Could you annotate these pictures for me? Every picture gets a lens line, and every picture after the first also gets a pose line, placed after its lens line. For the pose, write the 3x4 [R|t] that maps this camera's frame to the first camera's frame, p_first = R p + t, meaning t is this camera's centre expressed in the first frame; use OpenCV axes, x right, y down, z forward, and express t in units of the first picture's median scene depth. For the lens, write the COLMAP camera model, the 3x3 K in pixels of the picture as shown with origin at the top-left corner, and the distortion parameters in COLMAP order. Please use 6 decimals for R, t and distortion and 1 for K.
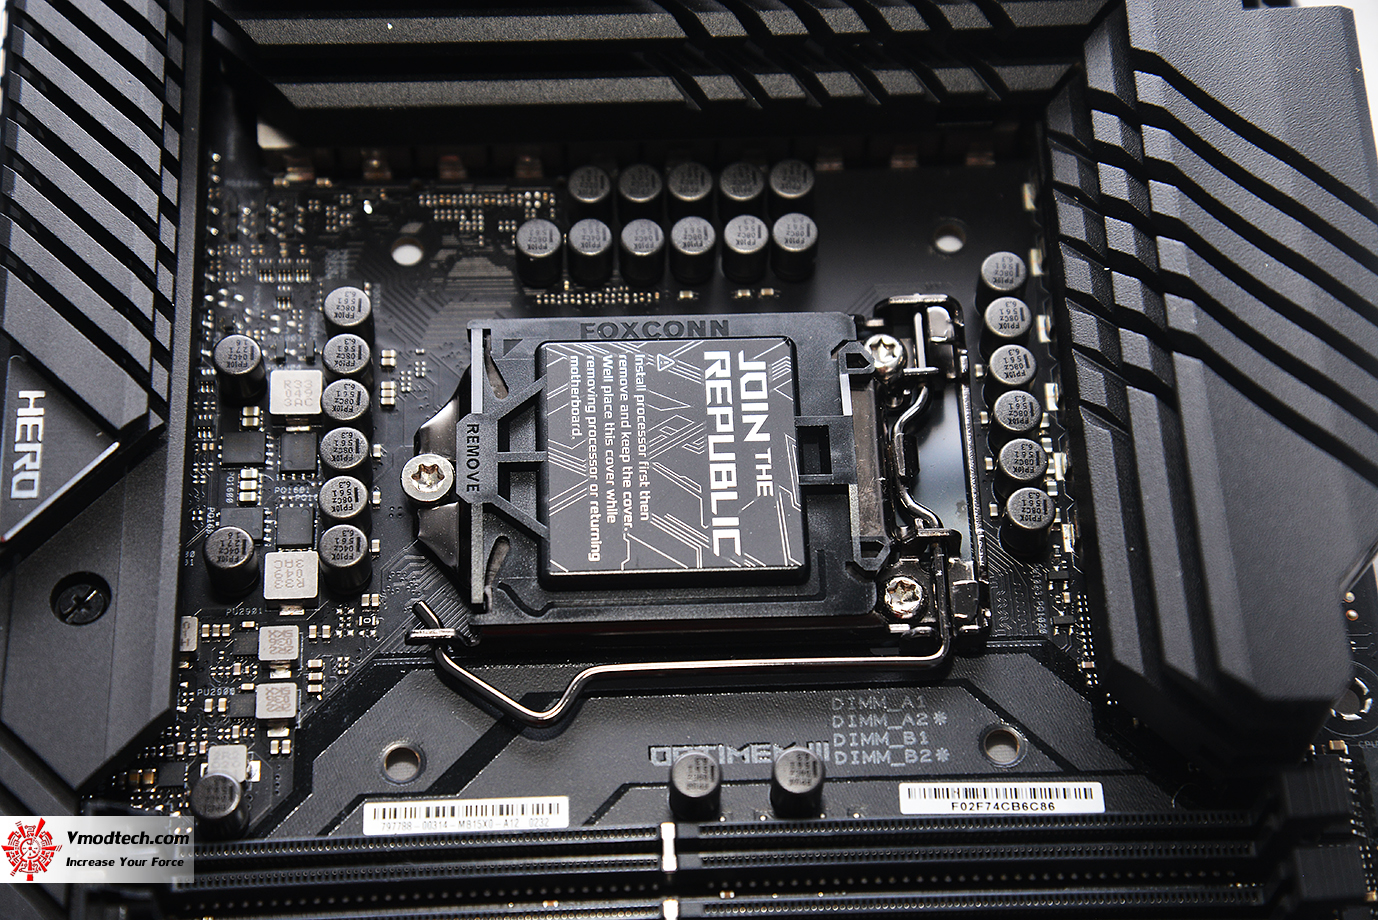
lens RADIAL K [[2628.1, 0, 671.3], [0, 2628.1, 470.2], [0, 0, 1]] dist [0.314881, 0.000000]
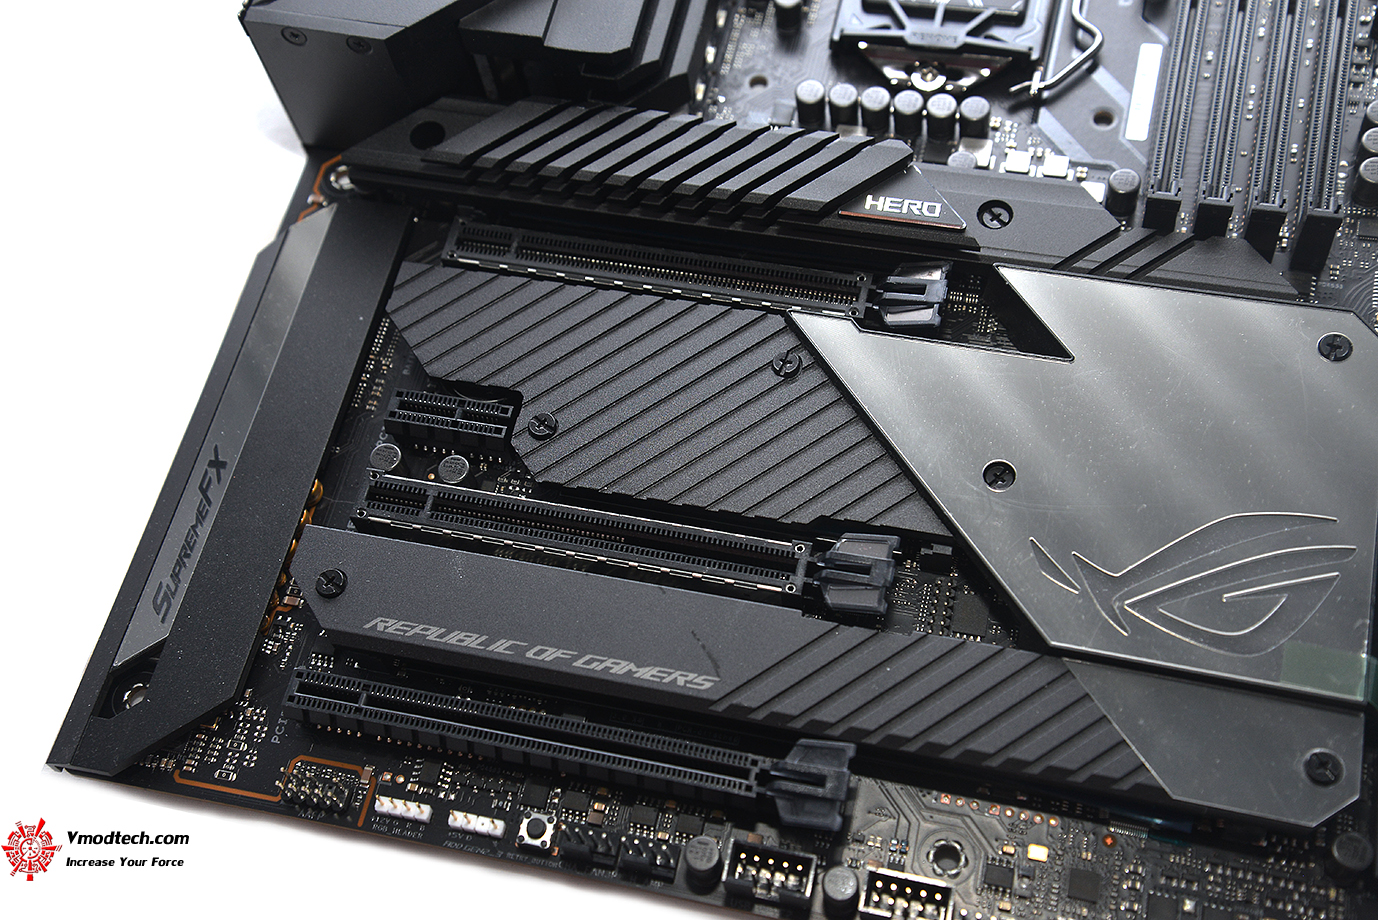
lens RADIAL K [[1832.1, 0, 684.2], [0, 1832.1, 458.0], [0, 0, 1]] dist [0.144100, 0.000000]
pose [[0.264734, -0.875339, 0.404596, -0.826235], [0.906715, 0.368791, 0.204597, -0.290301], [-0.328303, 0.312690, 0.891315, 0.090635]]
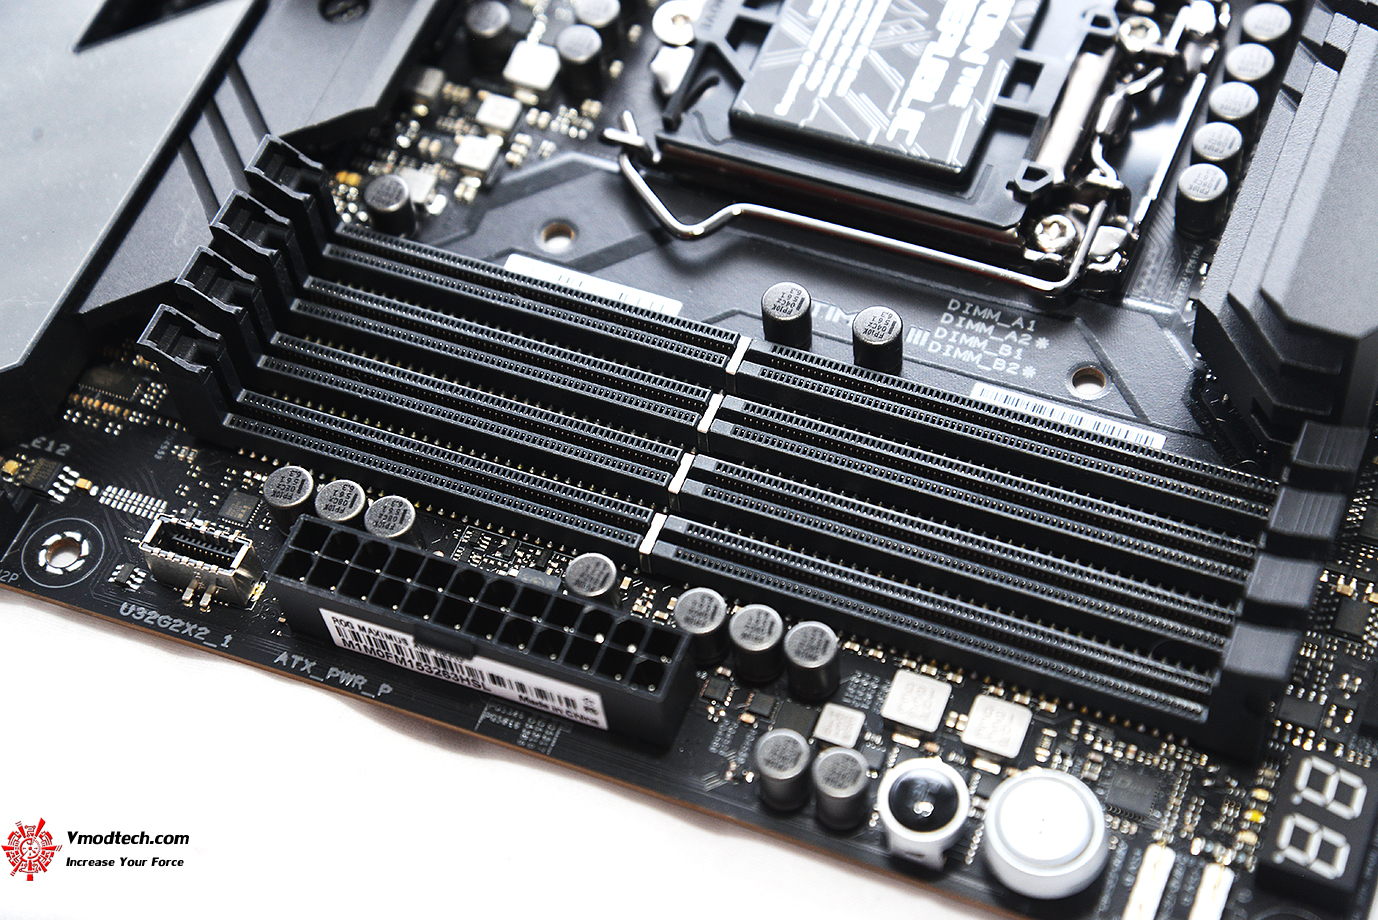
lens RADIAL K [[2628.1, 0, 681.4], [0, 2628.1, 460.8], [0, 0, 1]] dist [0.314881, 0.000000]
pose [[0.906276, 0.294371, -0.303330, 0.296777], [-0.320538, 0.946424, -0.039217, 0.219765], [0.275535, 0.132770, 0.952078, -0.015614]]
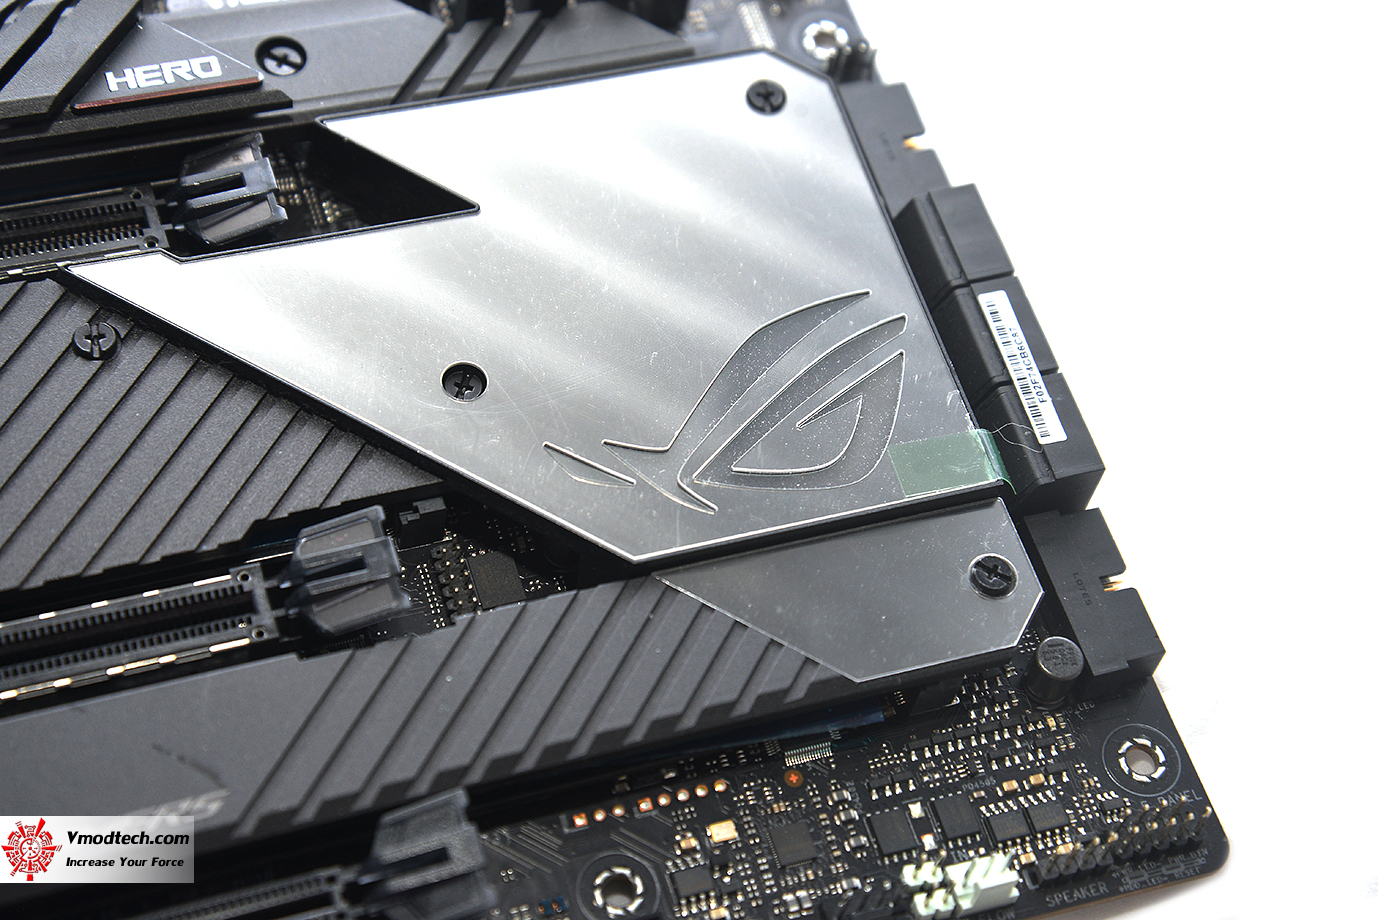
lens RADIAL K [[2628.1, 0, 675.2], [0, 2628.1, 461.2], [0, 0, 1]] dist [0.314881, 0.000000]
pose [[-0.267162, -0.851799, 0.450625, -0.894697], [0.791166, 0.073090, 0.607218, -0.483154], [-0.550164, 0.518745, 0.654388, 0.230773]]
